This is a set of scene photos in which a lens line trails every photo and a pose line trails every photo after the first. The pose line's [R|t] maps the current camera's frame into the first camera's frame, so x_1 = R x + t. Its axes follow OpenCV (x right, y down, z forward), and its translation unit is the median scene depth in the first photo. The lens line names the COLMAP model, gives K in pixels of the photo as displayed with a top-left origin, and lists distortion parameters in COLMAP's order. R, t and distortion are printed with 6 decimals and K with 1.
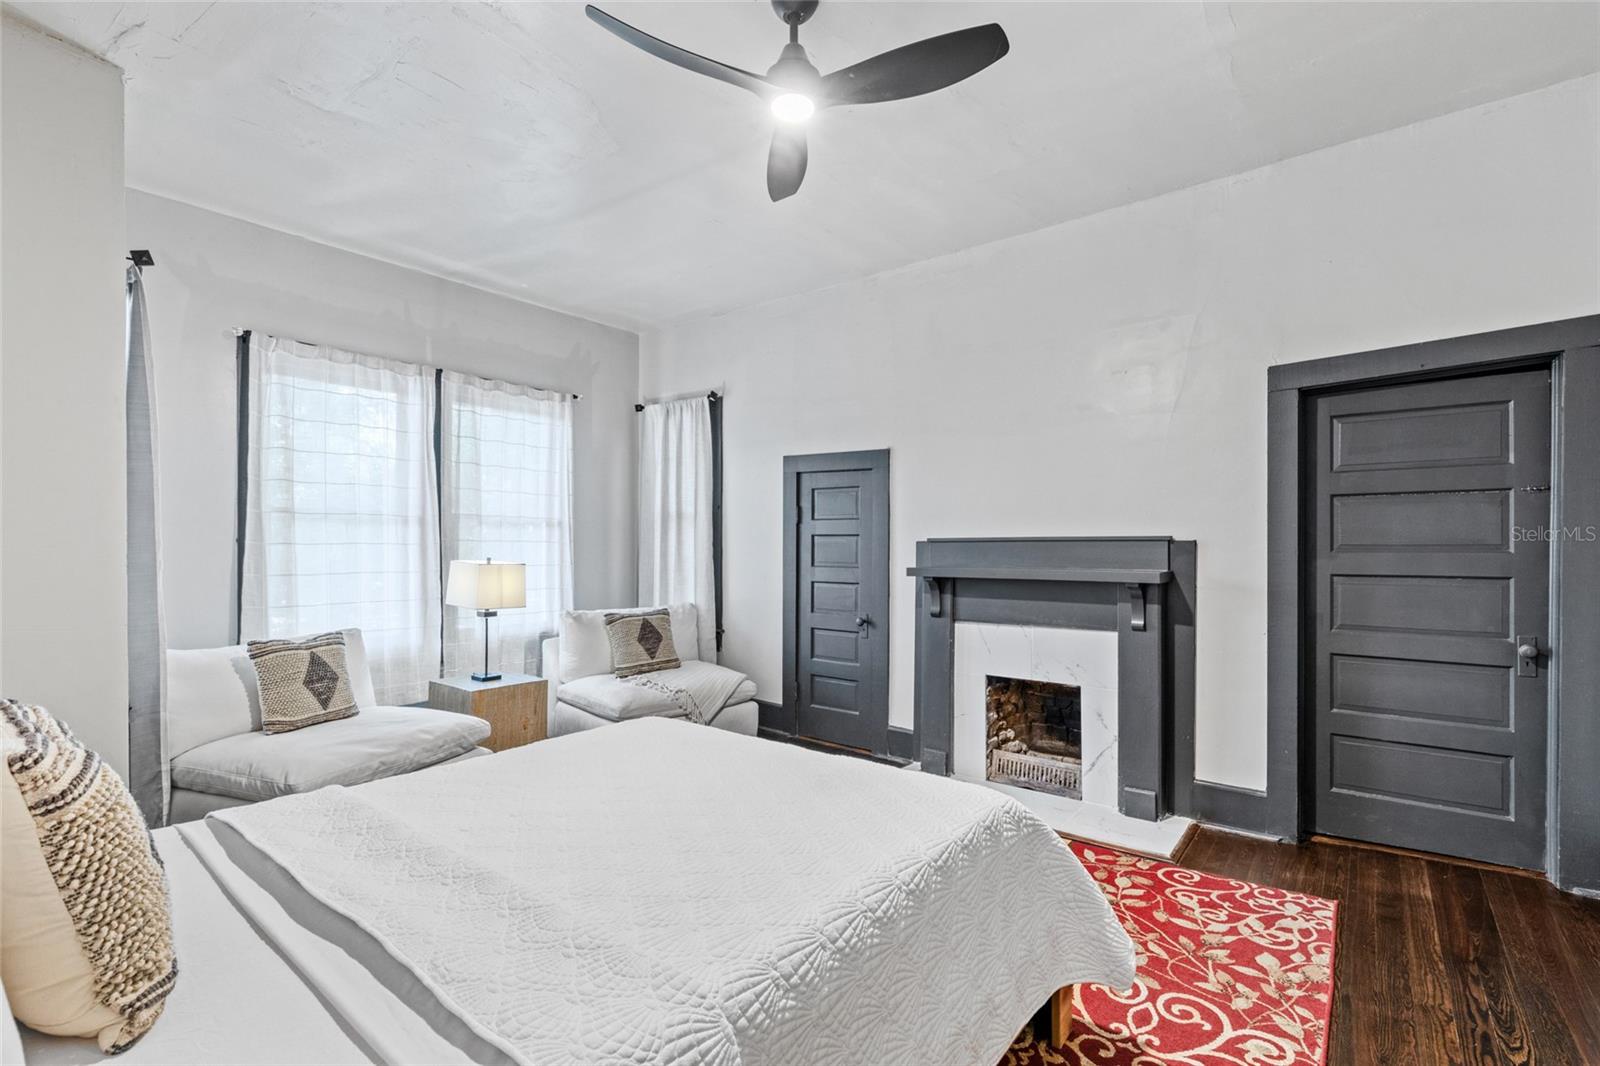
lens RADIAL K [[717.5, 0, 793.8], [0, 717.5, 535.8], [0, 0, 1]] dist [0.002606, -0.000130]
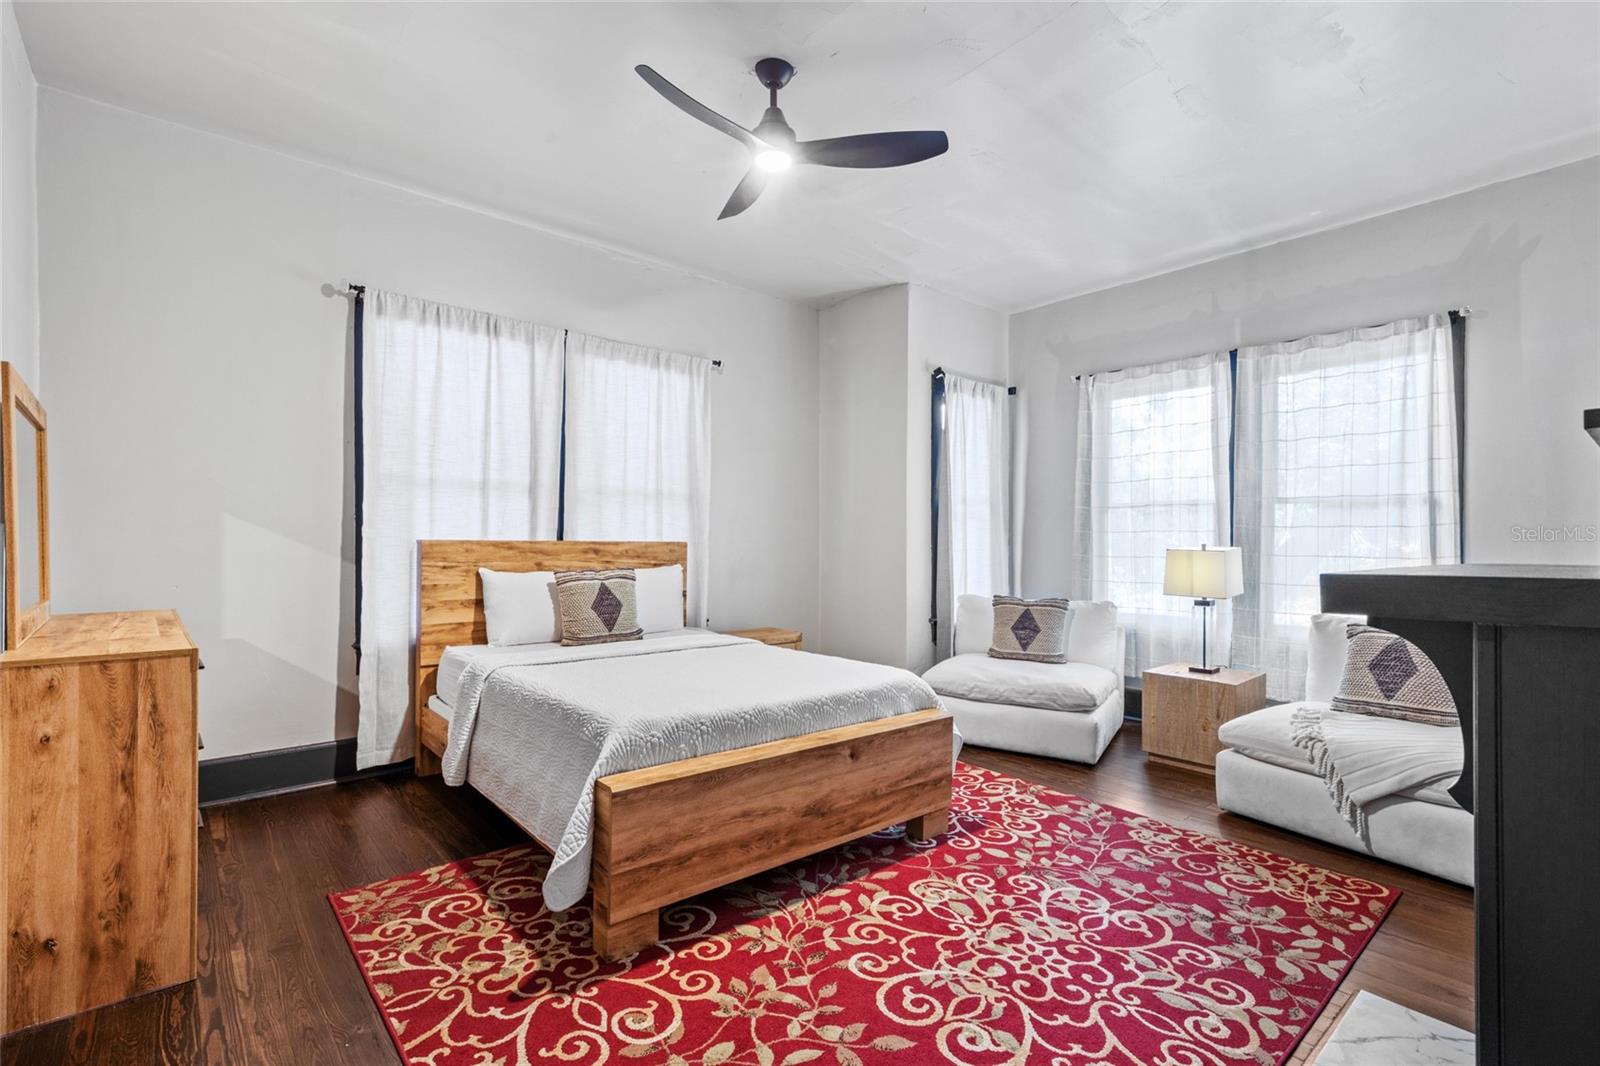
lens RADIAL K [[717.5, 0, 799.6], [0, 717.5, 540.3], [0, 0, 1]] dist [0.002606, -0.000130]
pose [[-0.176484, -0.006461, -0.984282, 0.621231], [0.006757, 0.999947, -0.007776, 0.030491], [0.984280, -0.008023, -0.176431, 0.657701]]
